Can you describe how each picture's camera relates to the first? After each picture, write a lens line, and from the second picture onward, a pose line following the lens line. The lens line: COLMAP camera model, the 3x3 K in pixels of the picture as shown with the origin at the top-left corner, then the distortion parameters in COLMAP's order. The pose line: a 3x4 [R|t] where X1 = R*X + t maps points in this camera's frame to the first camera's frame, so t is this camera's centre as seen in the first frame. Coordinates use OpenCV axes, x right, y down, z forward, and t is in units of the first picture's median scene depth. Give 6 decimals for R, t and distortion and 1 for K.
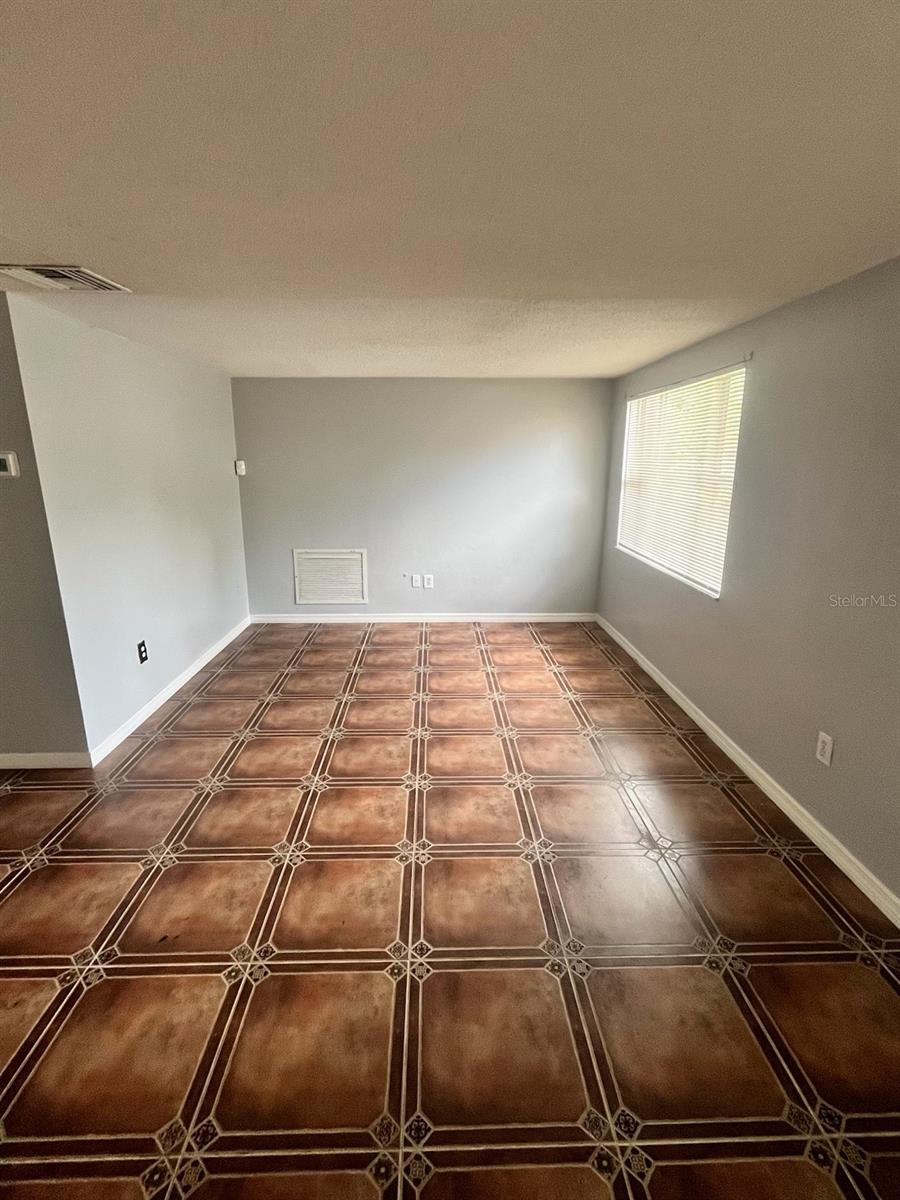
lens RADIAL K [[561.3, 0, 446.0], [0, 561.3, 575.6], [0, 0, 1]] dist [0.005459, -0.001058]
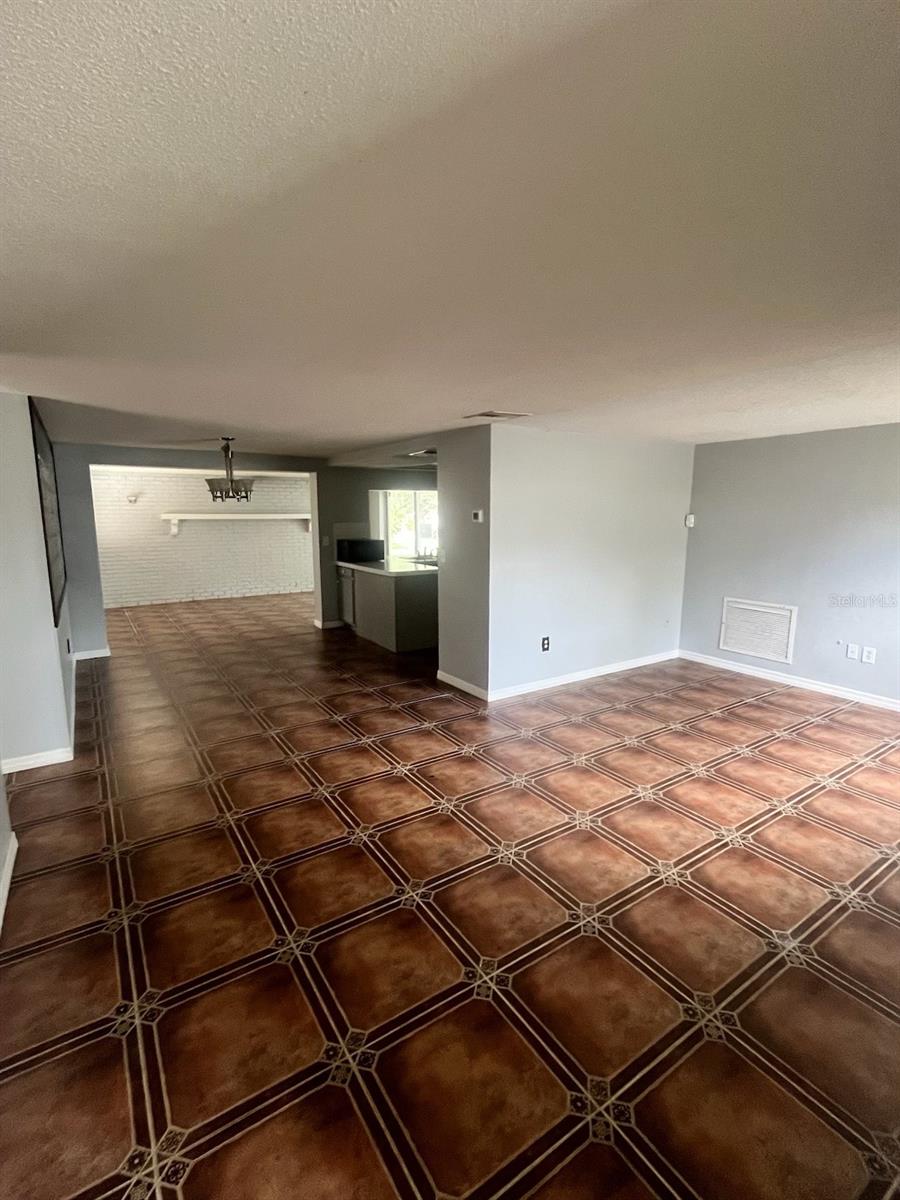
lens RADIAL K [[561.3, 0, 462.0], [0, 561.3, 604.1], [0, 0, 1]] dist [0.005459, -0.001058]
pose [[0.537829, 0.137594, -0.831750, 0.466036], [-0.174667, 0.983371, 0.049733, -0.000661], [0.824761, 0.118531, 0.552919, 0.011385]]
